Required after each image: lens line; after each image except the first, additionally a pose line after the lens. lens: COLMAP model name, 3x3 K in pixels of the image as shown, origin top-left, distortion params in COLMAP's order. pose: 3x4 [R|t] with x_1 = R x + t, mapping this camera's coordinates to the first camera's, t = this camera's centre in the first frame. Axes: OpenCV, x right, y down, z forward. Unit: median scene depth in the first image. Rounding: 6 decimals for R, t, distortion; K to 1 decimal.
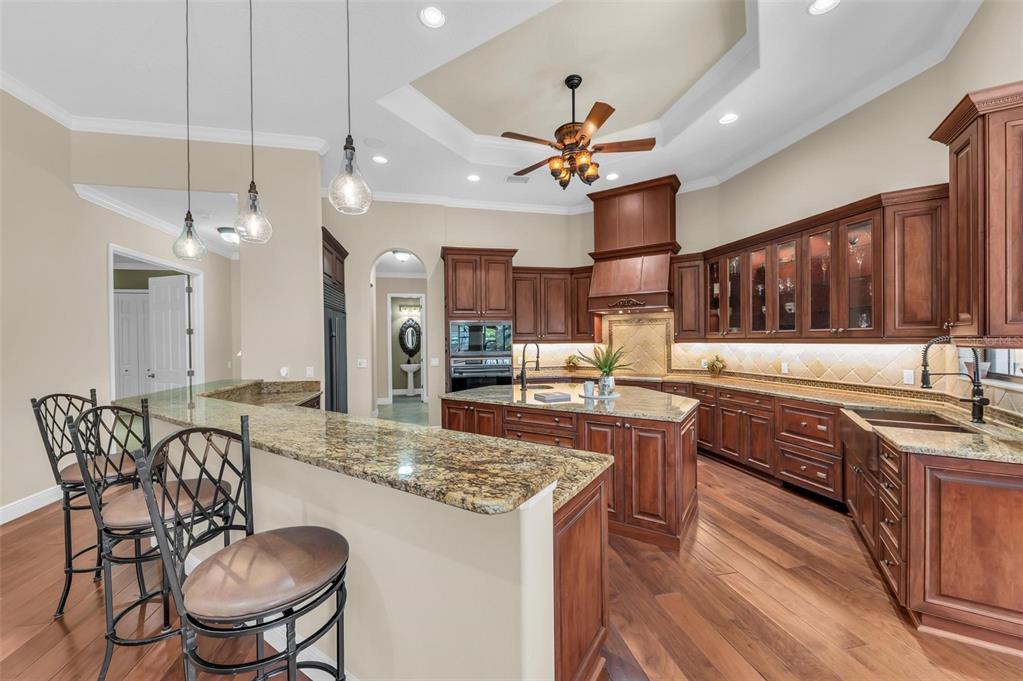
lens RADIAL K [[390.0, 0, 486.1], [0, 390.0, 341.0], [0, 0, 1]] dist [0.000559, -0.000036]
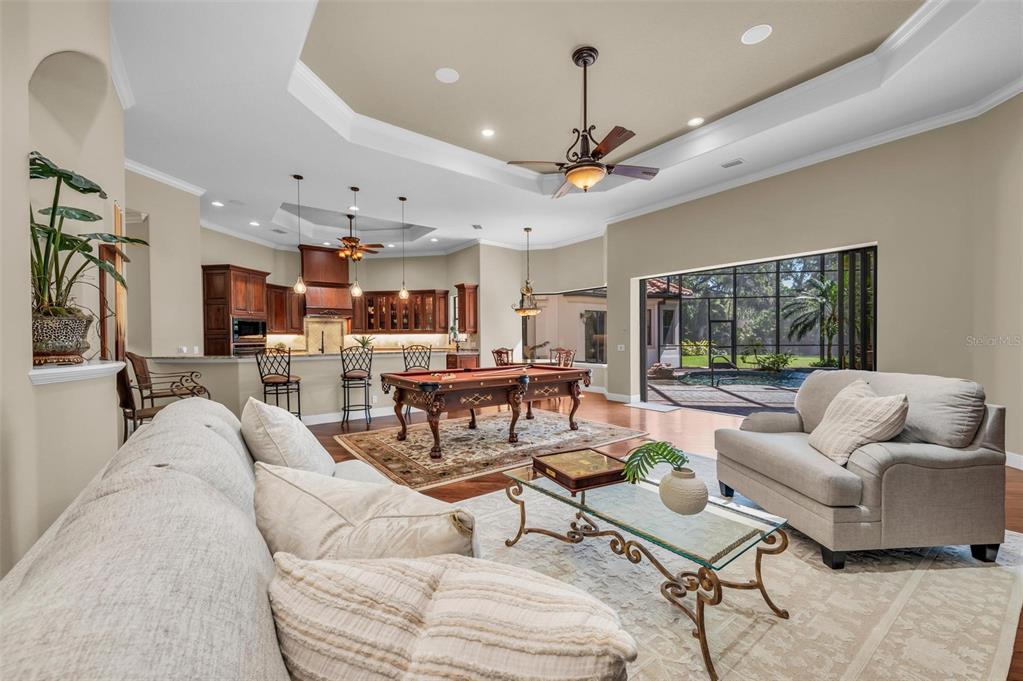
lens RADIAL K [[401.9, 0, 524.0], [0, 401.9, 343.0], [0, 0, 1]] dist [0.025171, -0.000049]
pose [[0.305719, -0.005854, 0.952104, -1.225833], [0.006790, 0.999969, 0.003968, 0.046754], [-0.952097, 0.005252, 0.305750, -0.478865]]
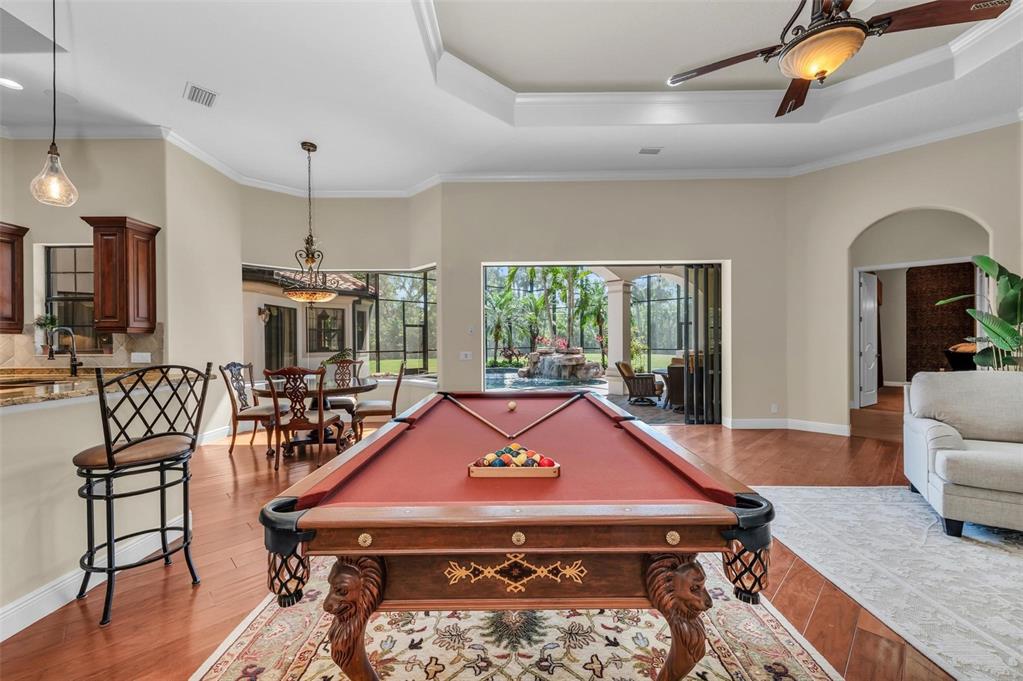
lens RADIAL K [[407.0, 0, 509.8], [0, 407.0, 342.0], [0, 0, 1]] dist [0.001160, -0.000257]
pose [[-0.560534, 0.012517, 0.828037, -0.636707], [0.015304, 0.999872, -0.004755, 0.041860], [-0.827990, 0.010007, -0.560653, 0.166049]]
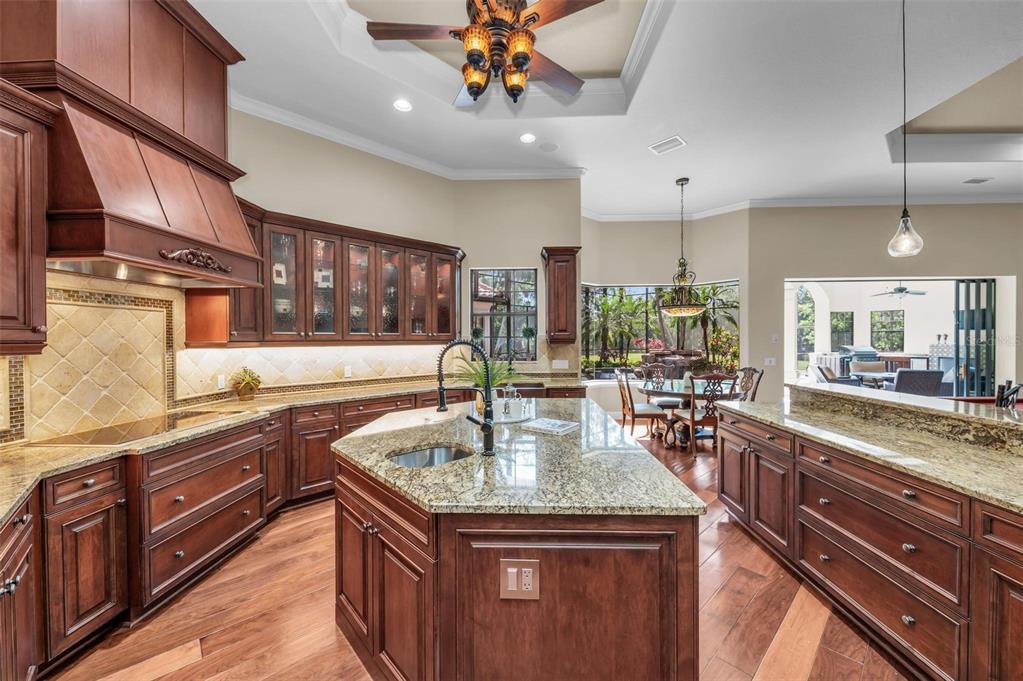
lens RADIAL K [[380.3, 0, 514.0], [0, 380.3, 341.5], [0, 0, 1]] dist [0.007646, -0.000212]
pose [[-0.534280, 0.011532, 0.845229, -0.216399], [0.013858, 0.999892, -0.004883, 0.003773], [-0.845194, 0.009104, -0.534382, 0.959455]]
